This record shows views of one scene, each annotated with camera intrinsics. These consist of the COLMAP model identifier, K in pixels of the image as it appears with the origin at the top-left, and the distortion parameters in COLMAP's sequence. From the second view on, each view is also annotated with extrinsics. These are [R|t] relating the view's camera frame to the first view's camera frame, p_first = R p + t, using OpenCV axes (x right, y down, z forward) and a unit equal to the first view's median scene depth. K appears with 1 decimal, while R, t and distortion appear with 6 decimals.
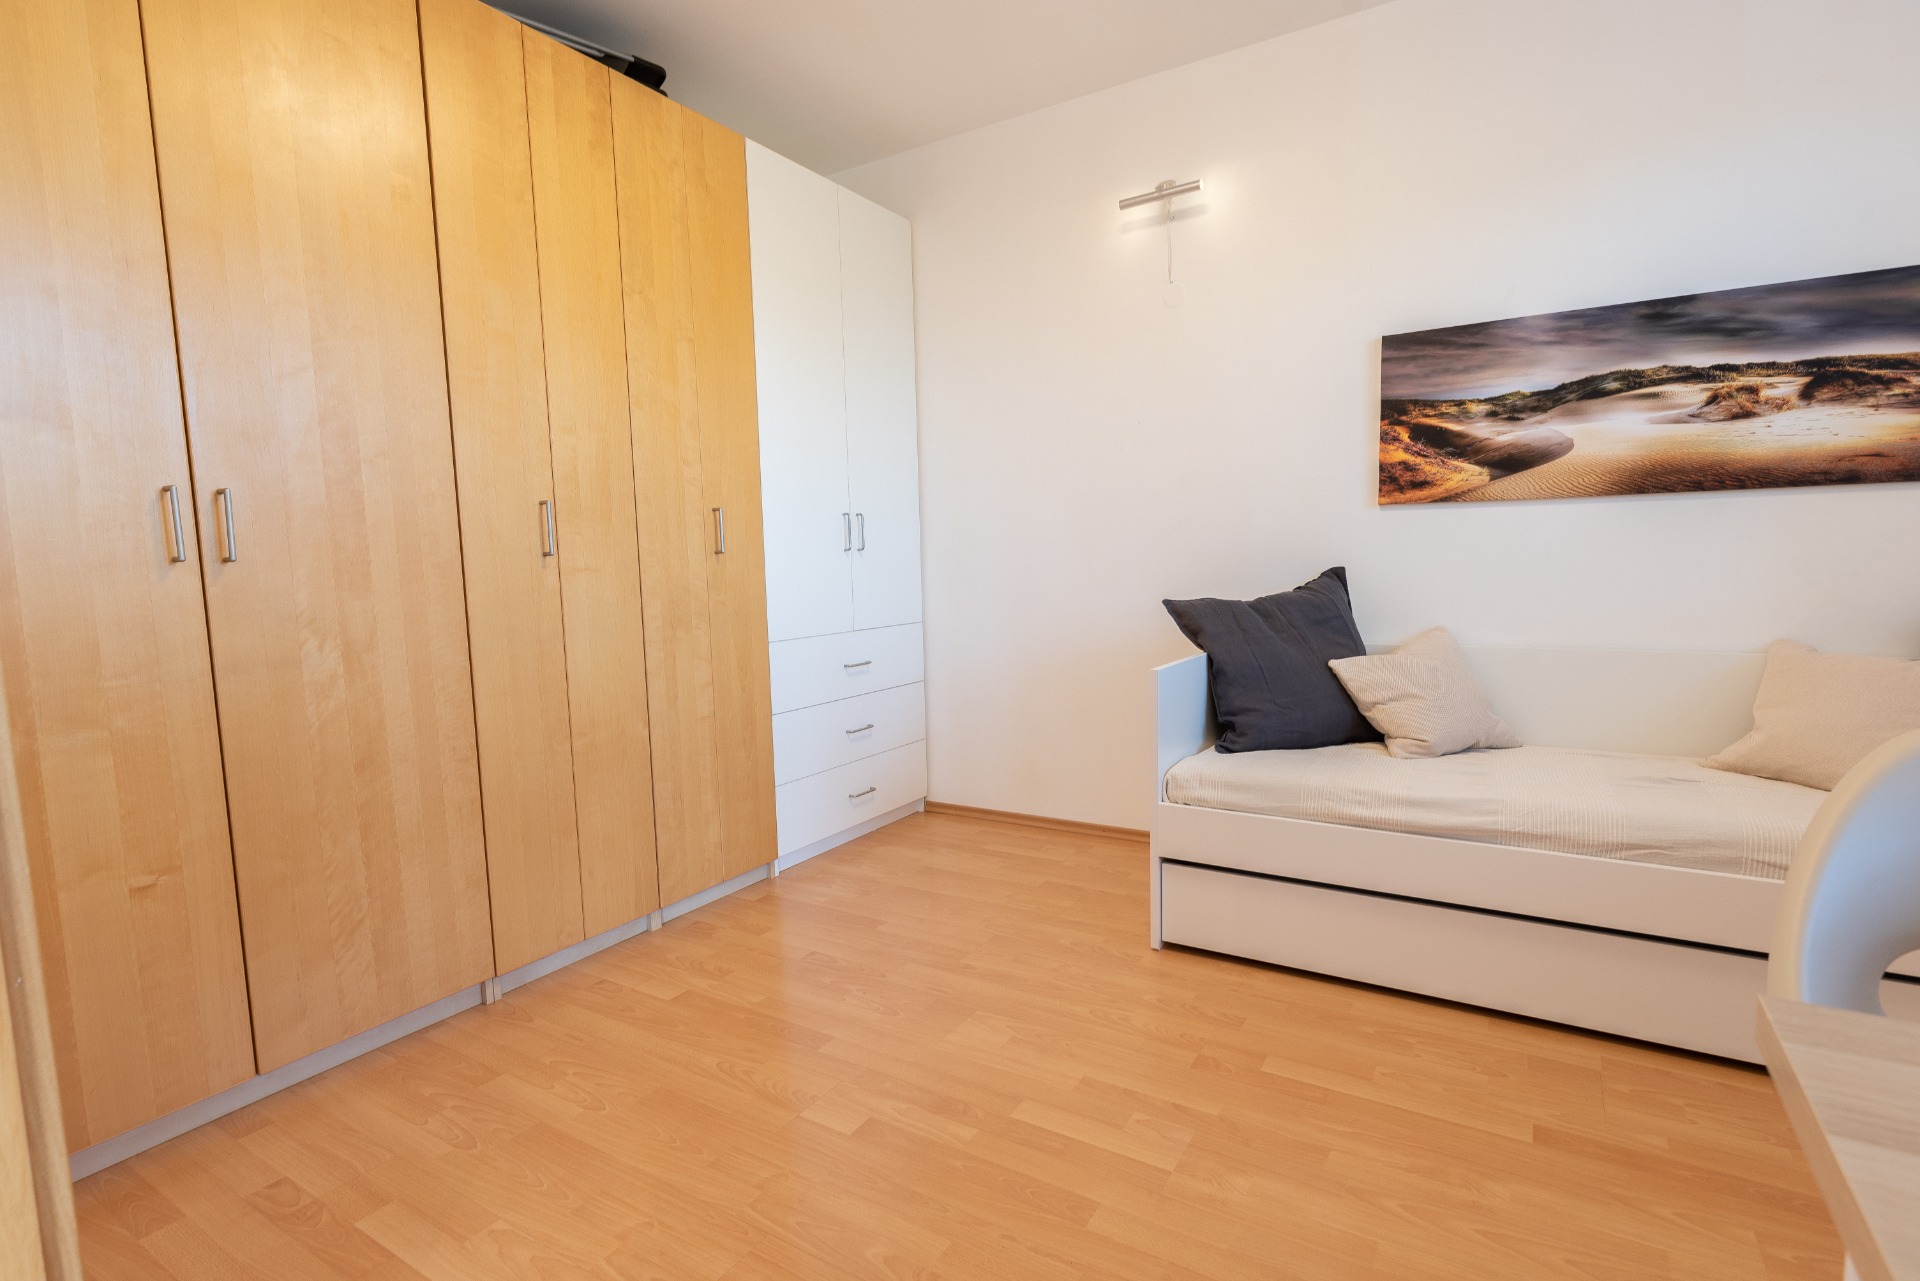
lens RADIAL K [[922.1, 0, 942.3], [0, 922.1, 635.5], [0, 0, 1]] dist [-0.003484, 0.001061]
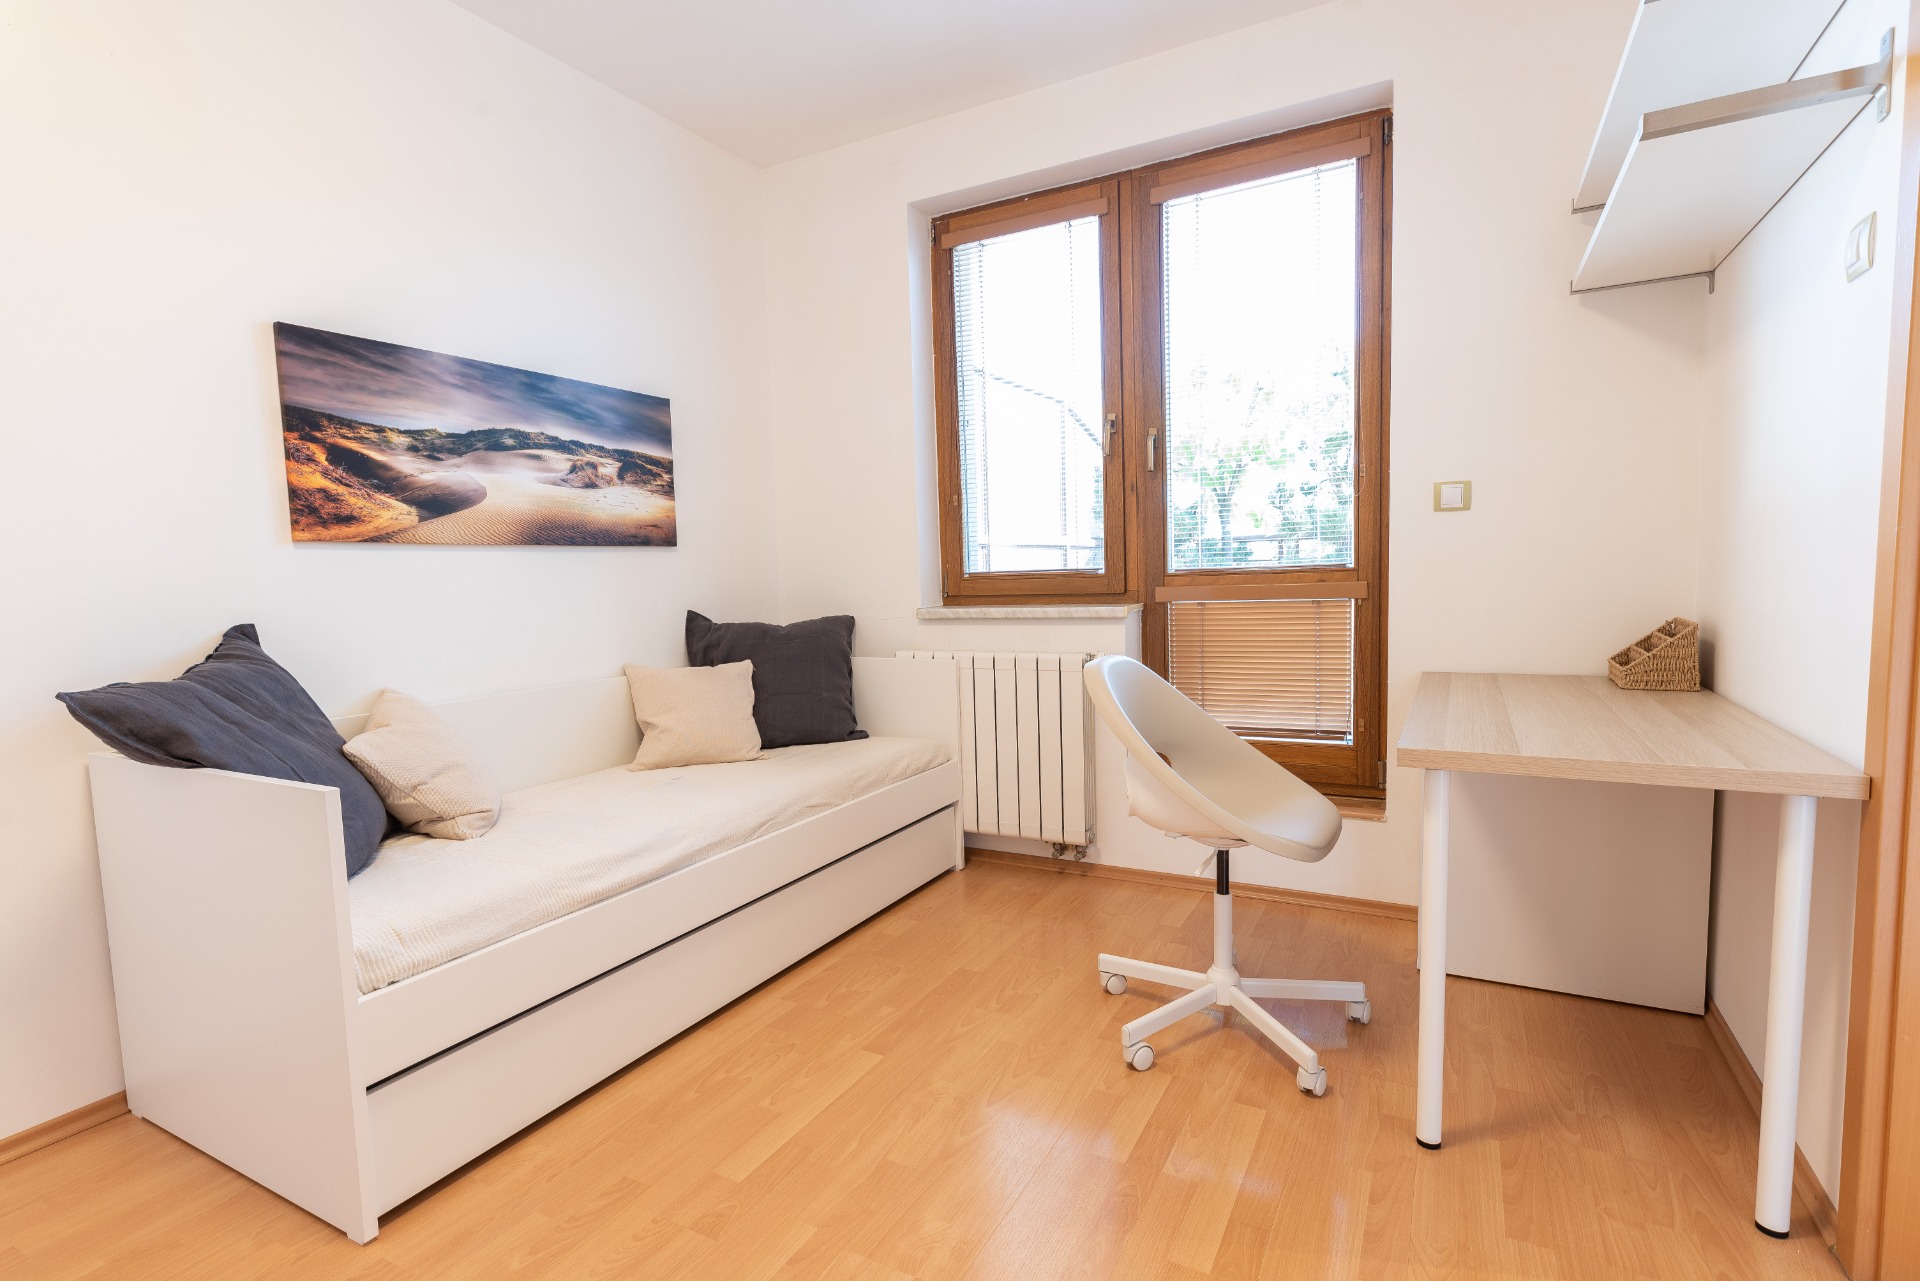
lens RADIAL K [[922.1, 0, 959.9], [0, 922.1, 640.2], [0, 0, 1]] dist [-0.003484, 0.001061]
pose [[-0.068856, -0.048902, 0.996427, -0.366172], [0.116852, 0.991527, 0.056736, -0.043305], [-0.990760, 0.120341, -0.062558, 0.565566]]
